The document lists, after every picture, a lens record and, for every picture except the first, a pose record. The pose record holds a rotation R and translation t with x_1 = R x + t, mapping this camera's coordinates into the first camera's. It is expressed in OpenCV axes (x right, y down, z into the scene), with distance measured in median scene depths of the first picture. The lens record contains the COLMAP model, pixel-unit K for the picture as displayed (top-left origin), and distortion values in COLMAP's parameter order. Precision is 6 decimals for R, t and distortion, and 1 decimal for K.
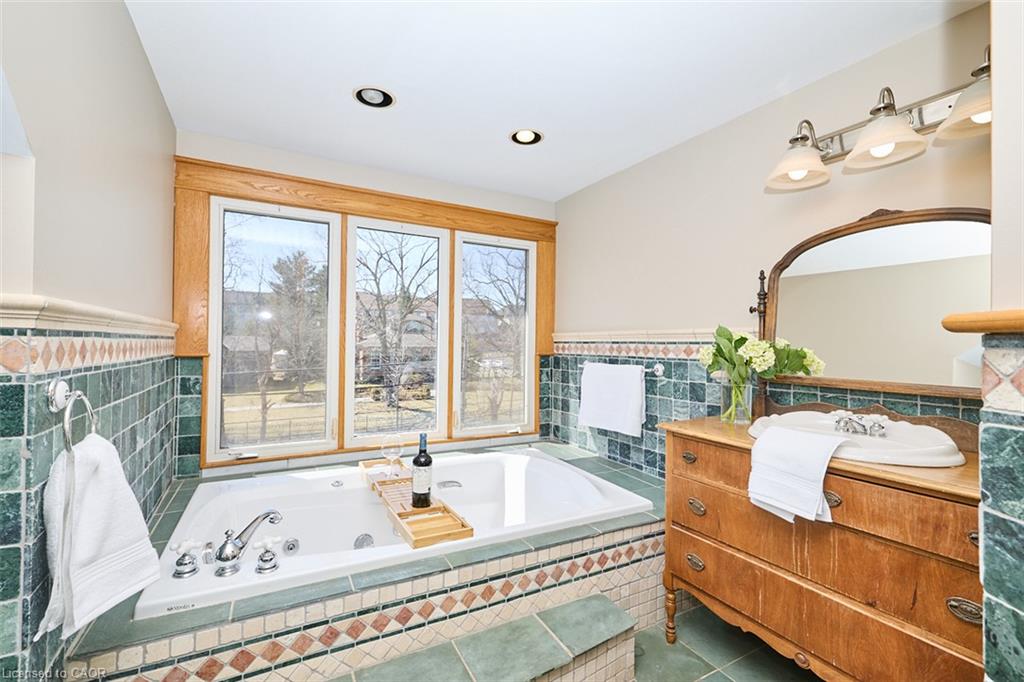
lens RADIAL K [[443.8, 0, 510.7], [0, 443.8, 341.8], [0, 0, 1]] dist [0.002587, 0.001065]
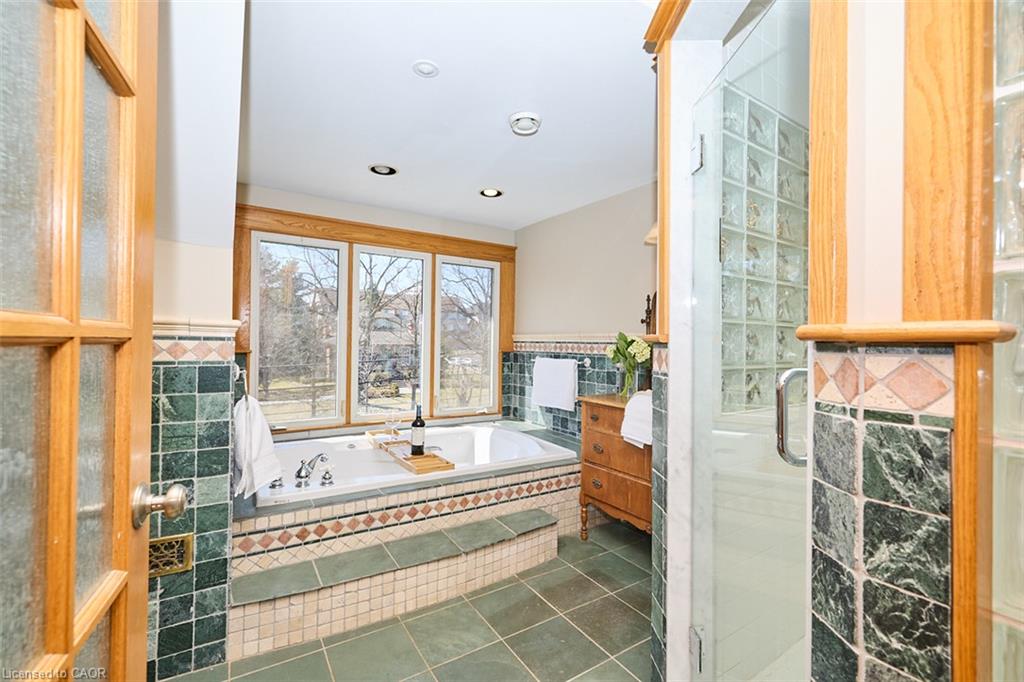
lens RADIAL K [[443.8, 0, 514.0], [0, 443.8, 338.5], [0, 0, 1]] dist [0.002587, 0.001065]
pose [[0.997036, 0.002599, 0.076898, 0.001305], [-0.002424, 0.999994, -0.002375, -0.009877], [-0.076904, 0.002181, 0.997036, -0.450595]]
